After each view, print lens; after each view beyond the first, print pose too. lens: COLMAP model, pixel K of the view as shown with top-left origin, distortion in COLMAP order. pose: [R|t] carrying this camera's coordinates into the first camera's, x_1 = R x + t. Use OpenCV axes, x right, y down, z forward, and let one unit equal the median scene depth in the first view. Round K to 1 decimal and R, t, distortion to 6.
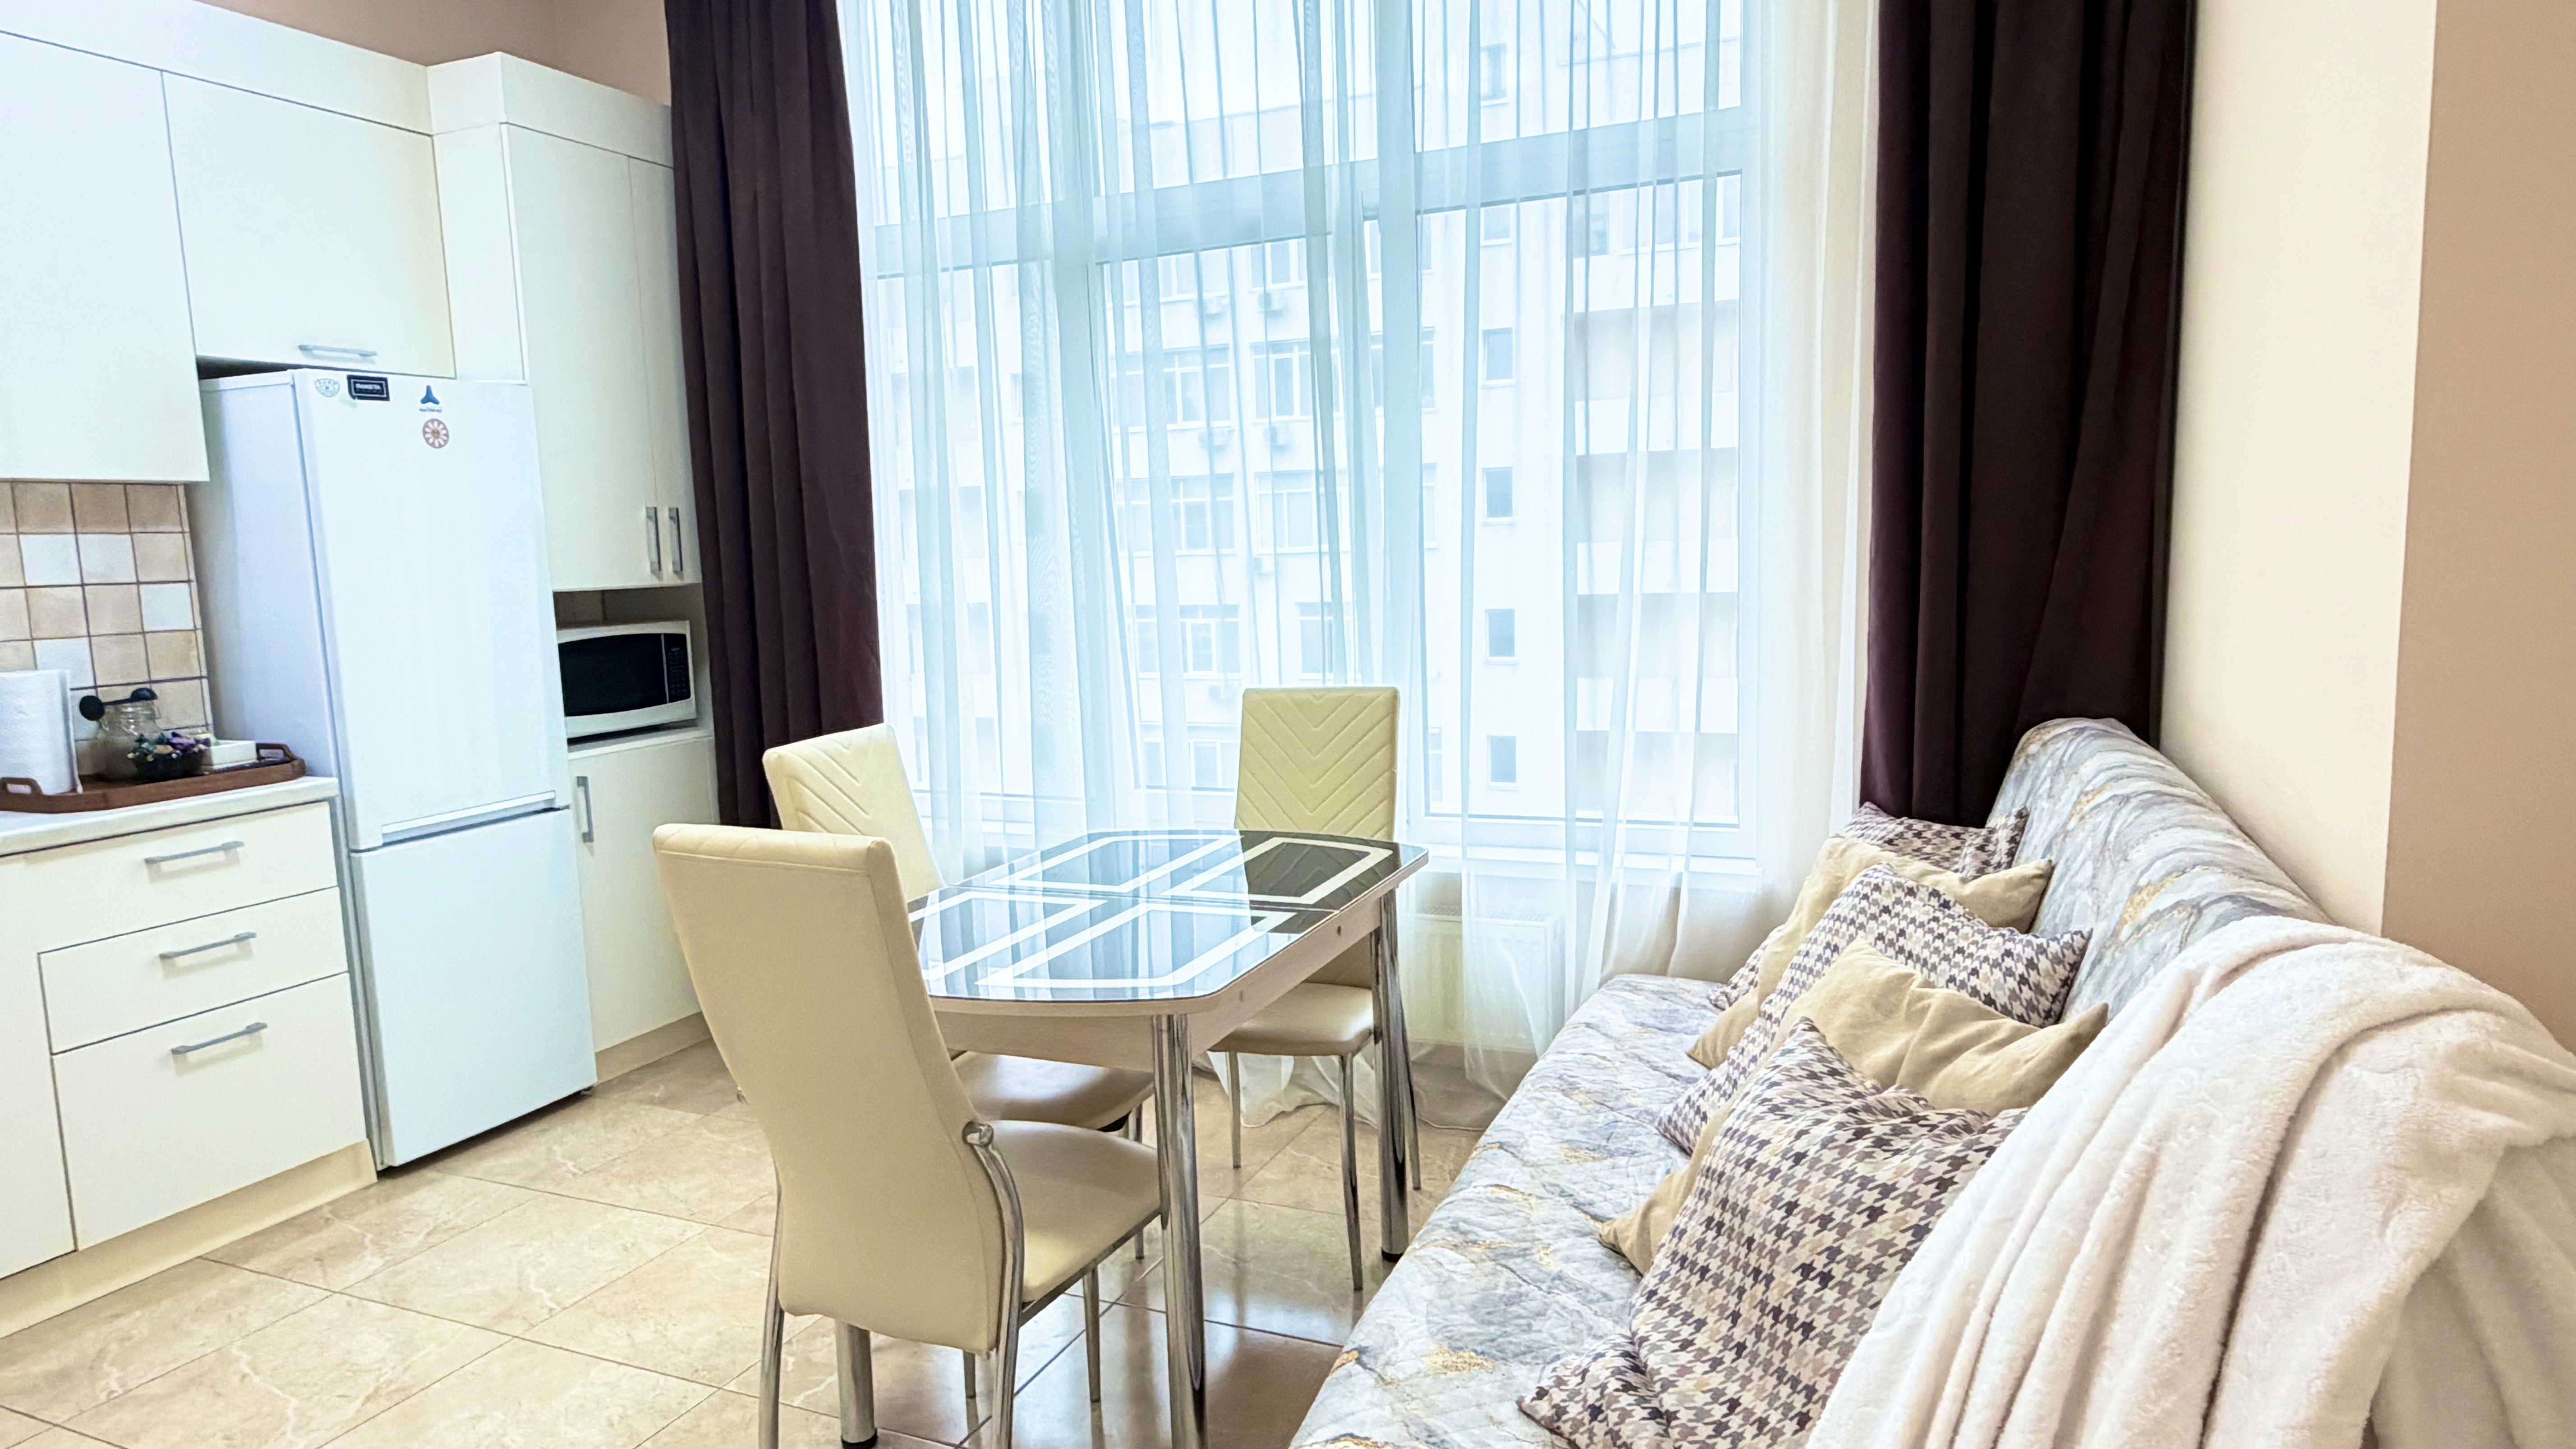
lens RADIAL K [[1559.0, 0, 1283.0], [0, 1559.0, 732.3], [0, 0, 1]] dist [0.001021, 0.001013]
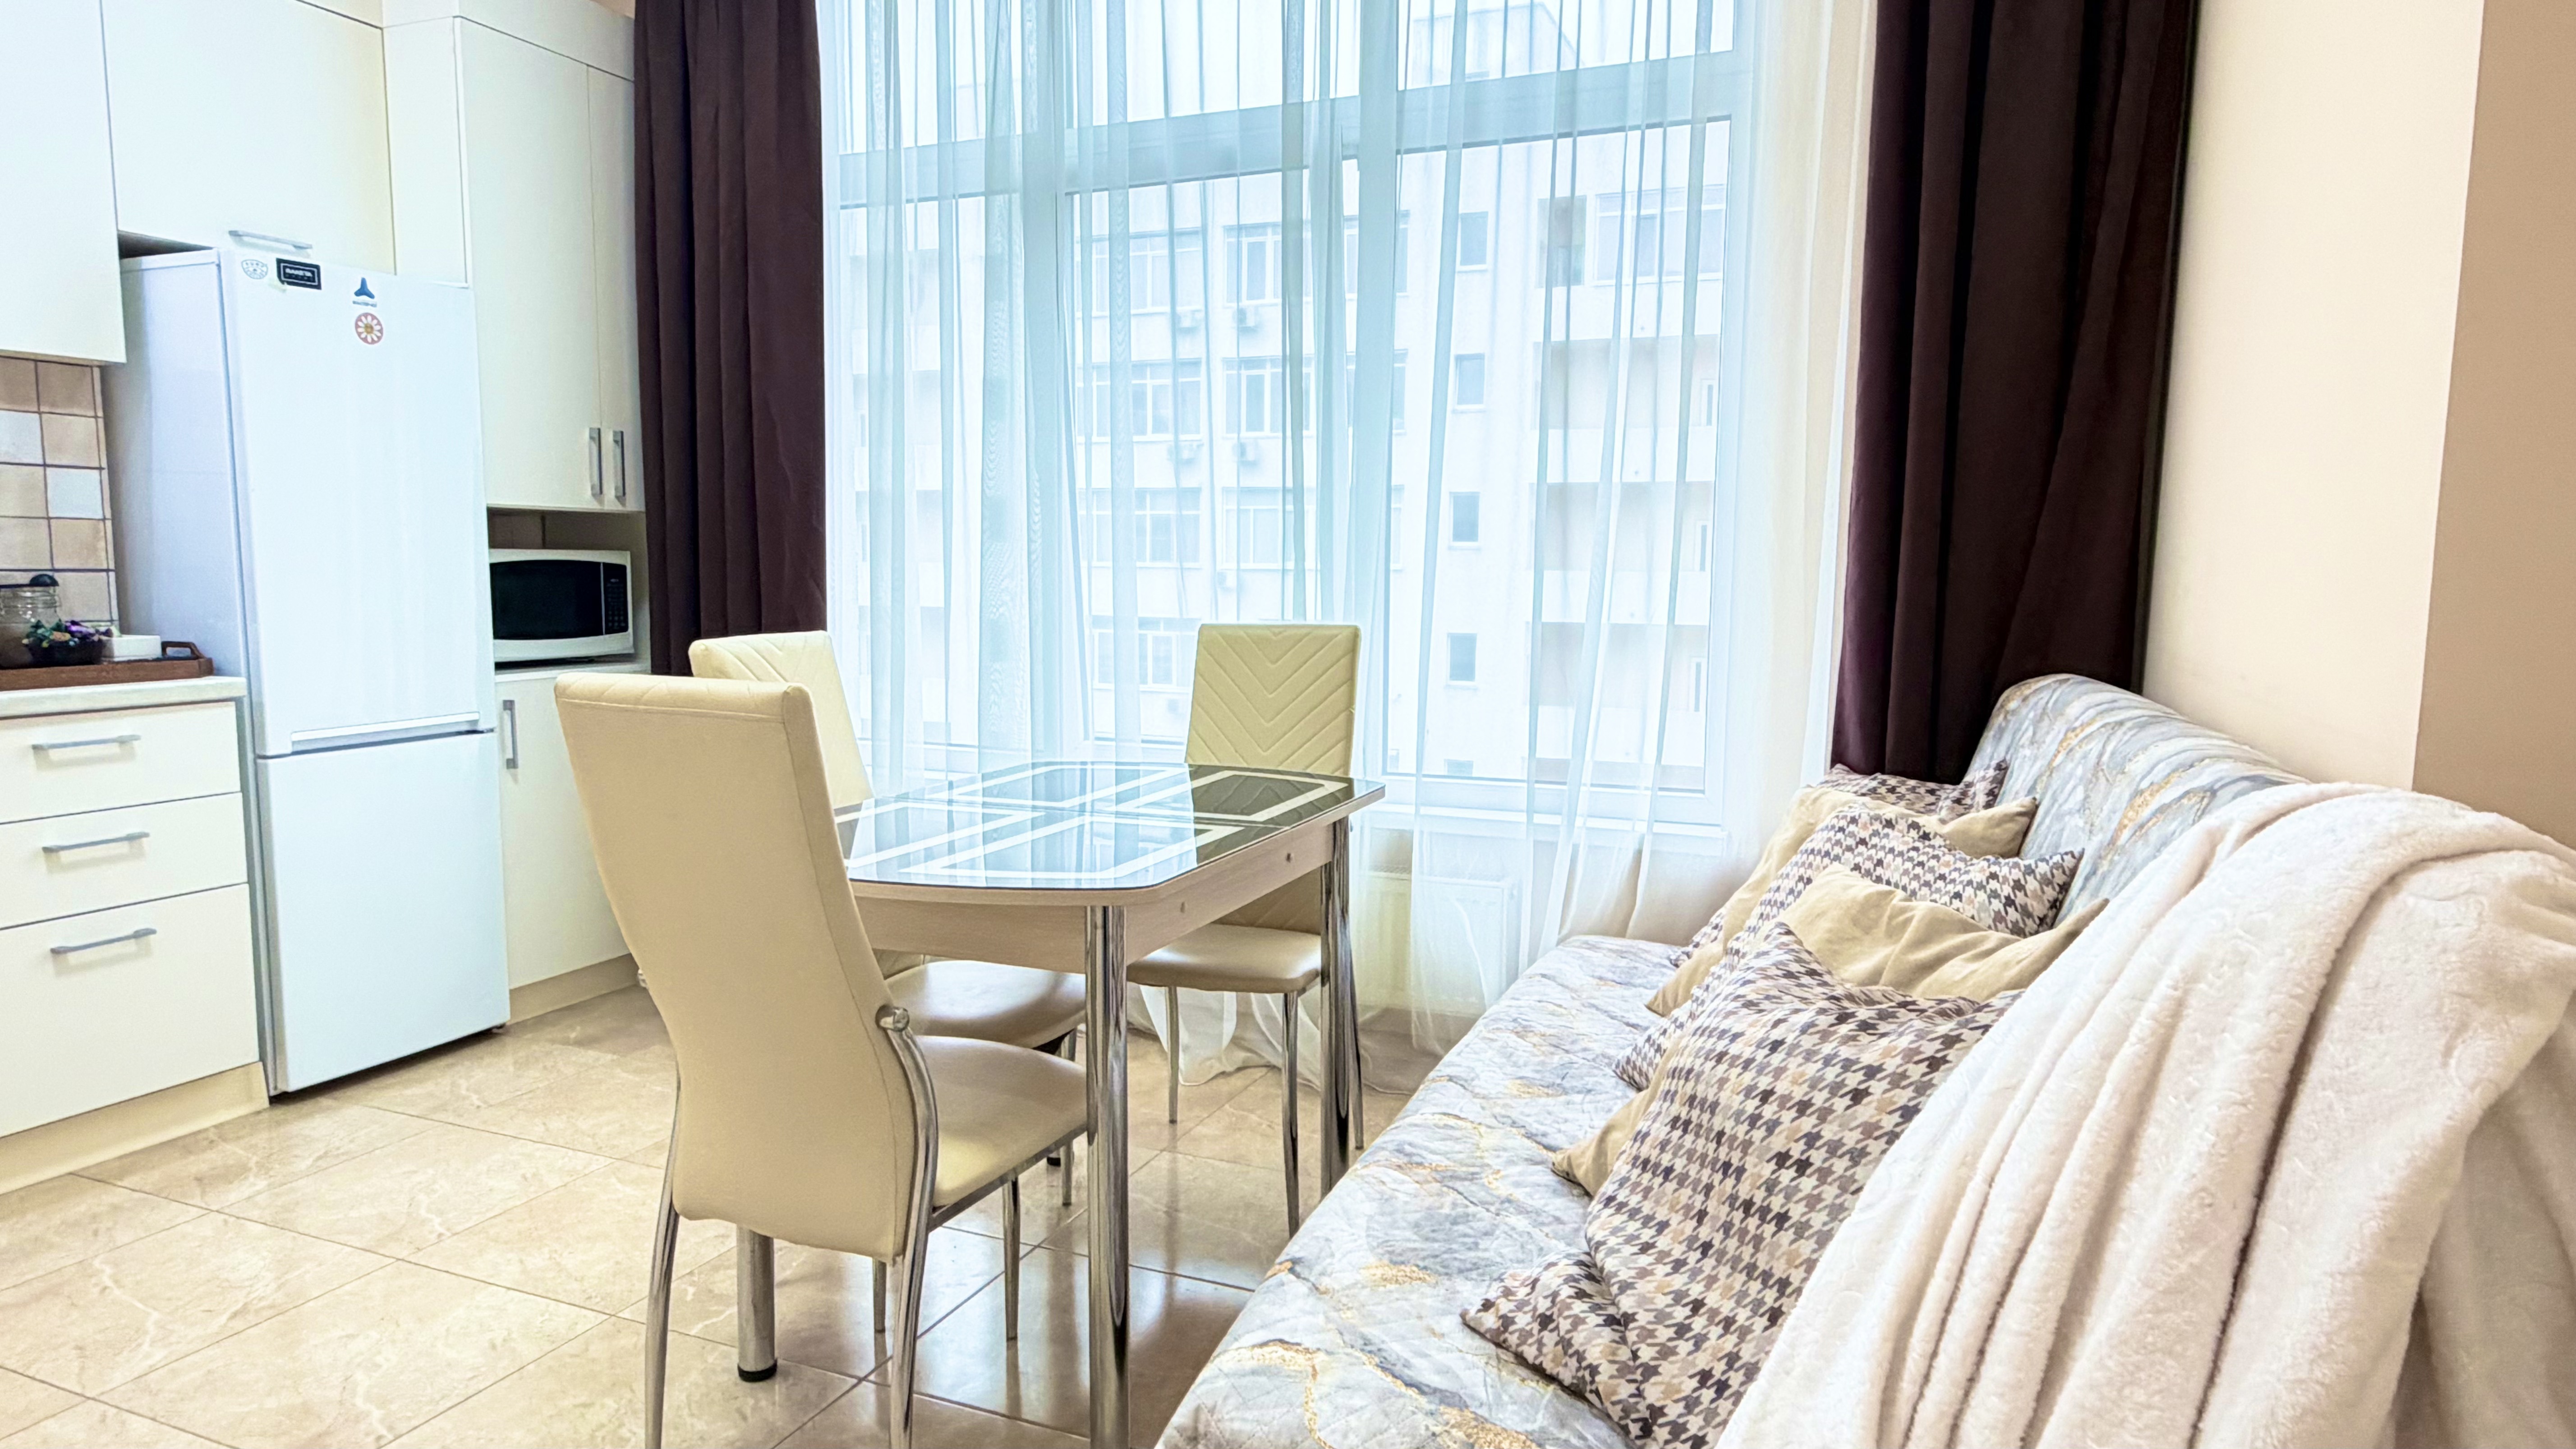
lens RADIAL K [[1560.2, 0, 1266.4], [0, 1560.2, 730.2], [0, 0, 1]] dist [0.001129, 0.001190]
pose [[0.999106, 0.039125, 0.016008, 0.004594], [-0.038871, 0.999118, -0.015856, 0.074612], [-0.016614, 0.015220, 0.999746, 0.050957]]
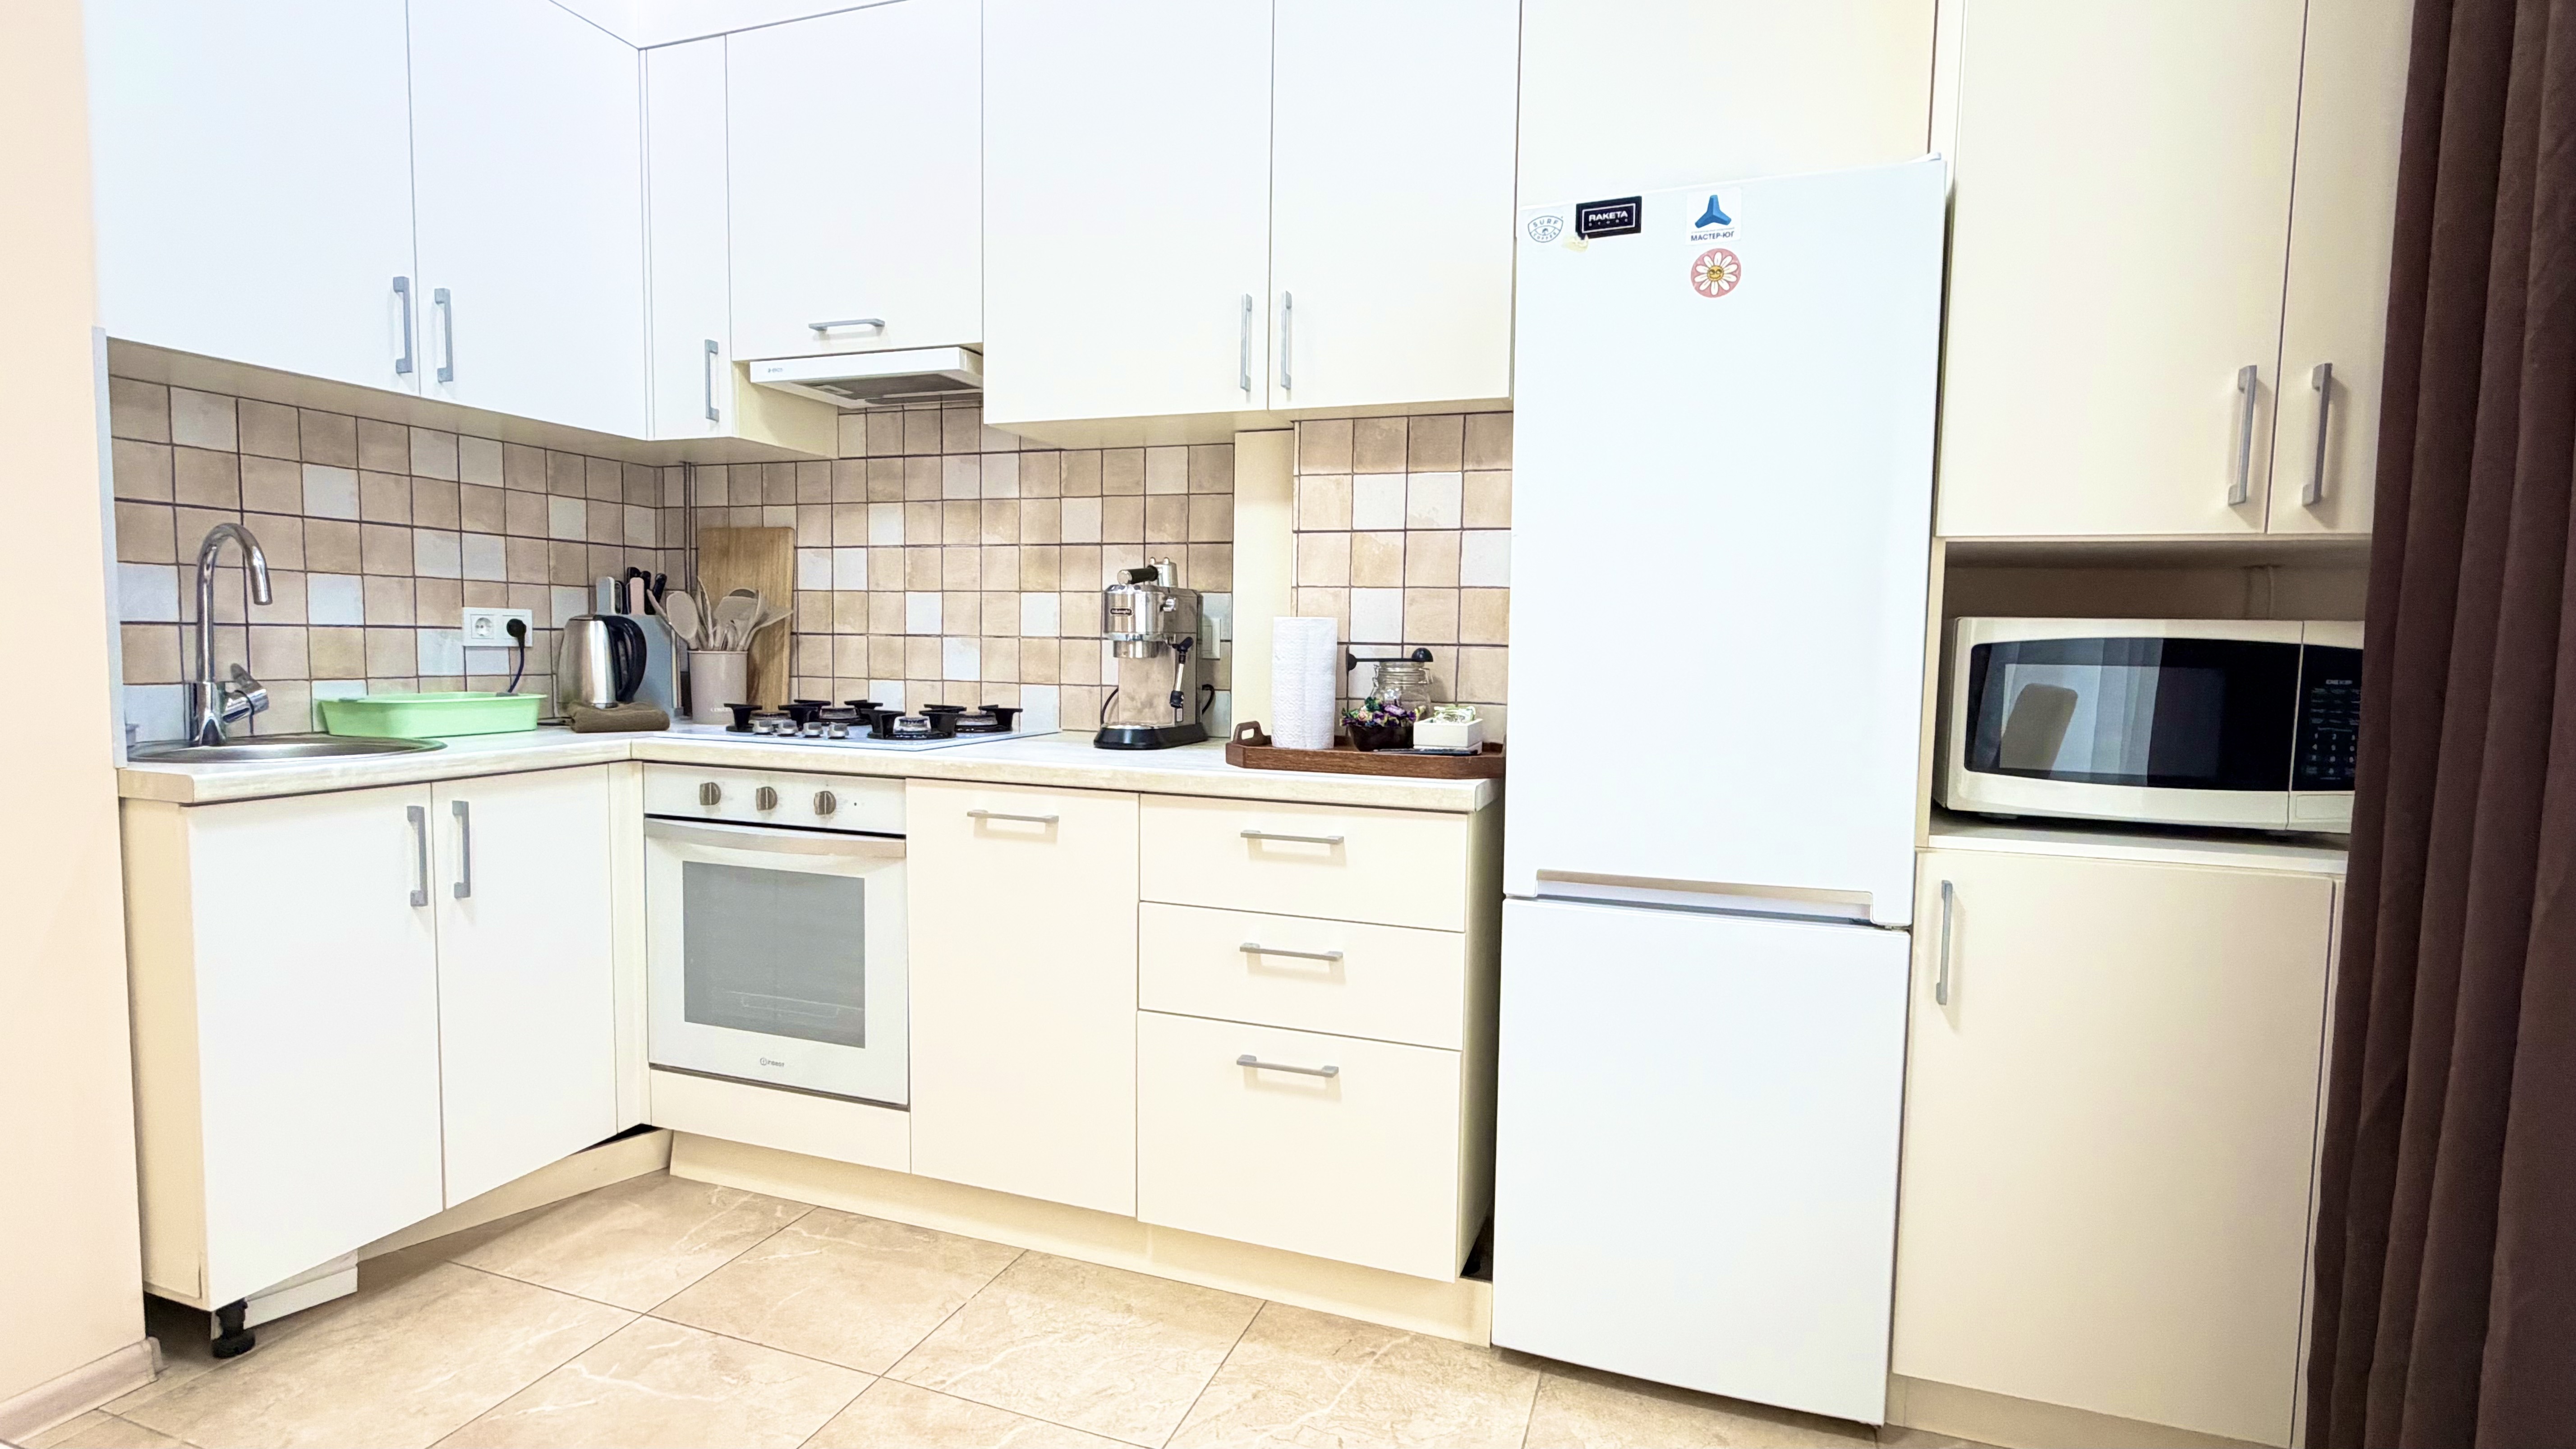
lens RADIAL K [[1229.2, 0, 1282.1], [0, 1229.2, 735.0], [0, 0, 1]] dist [-0.000482, -0.000612]
pose [[0.073441, 0.109503, -0.991270, -0.079739], [-0.145140, 0.984545, 0.098007, -0.051456], [0.986682, 0.136675, 0.088200, 1.228297]]
